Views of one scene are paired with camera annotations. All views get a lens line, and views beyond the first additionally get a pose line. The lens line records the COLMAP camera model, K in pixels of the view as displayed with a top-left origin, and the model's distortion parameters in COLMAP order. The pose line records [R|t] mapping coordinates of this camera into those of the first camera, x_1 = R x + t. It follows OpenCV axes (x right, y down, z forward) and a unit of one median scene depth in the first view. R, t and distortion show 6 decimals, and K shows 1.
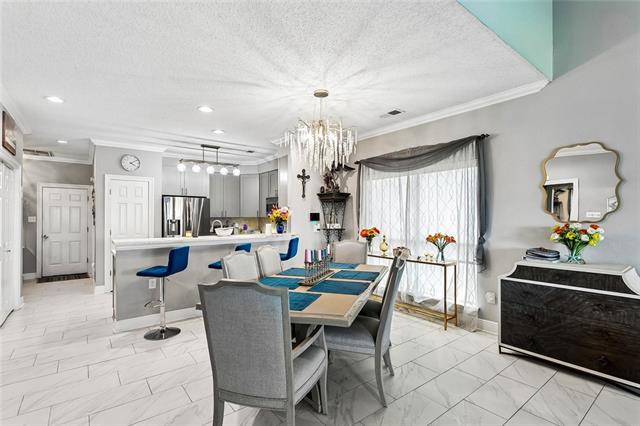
lens RADIAL K [[306.7, 0, 321.0], [0, 306.7, 213.8], [0, 0, 1]] dist [0.000834, -0.001436]
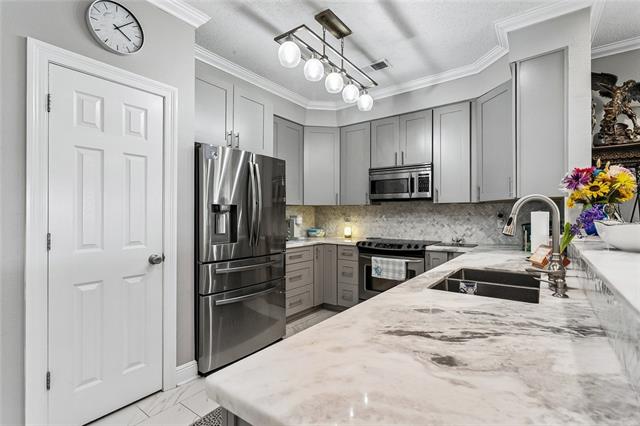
lens RADIAL K [[306.7, 0, 326.7], [0, 306.7, 216.1], [0, 0, 1]] dist [0.000834, -0.001436]
pose [[0.964045, -0.000553, 0.265740, -0.618499], [-0.002380, 0.999940, 0.010715, 0.039401], [-0.265729, -0.010962, 0.963985, 0.785559]]
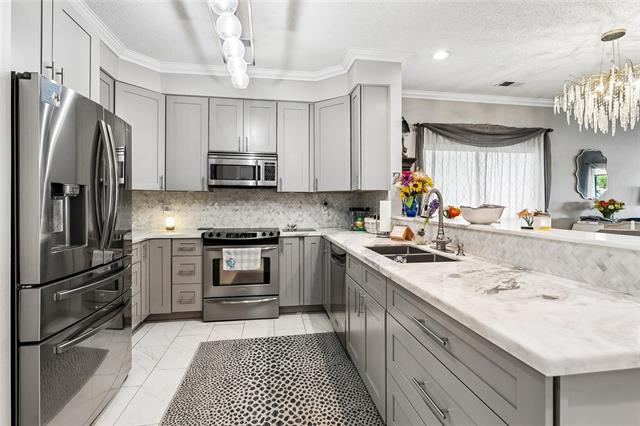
lens RADIAL K [[306.7, 0, 326.7], [0, 306.7, 207.6], [0, 0, 1]] dist [0.000834, -0.001436]
pose [[0.473486, -0.008461, 0.880761, -0.788532], [-0.010490, 0.999829, 0.015244, 0.042462], [-0.880739, -0.016457, 0.473316, 0.940095]]
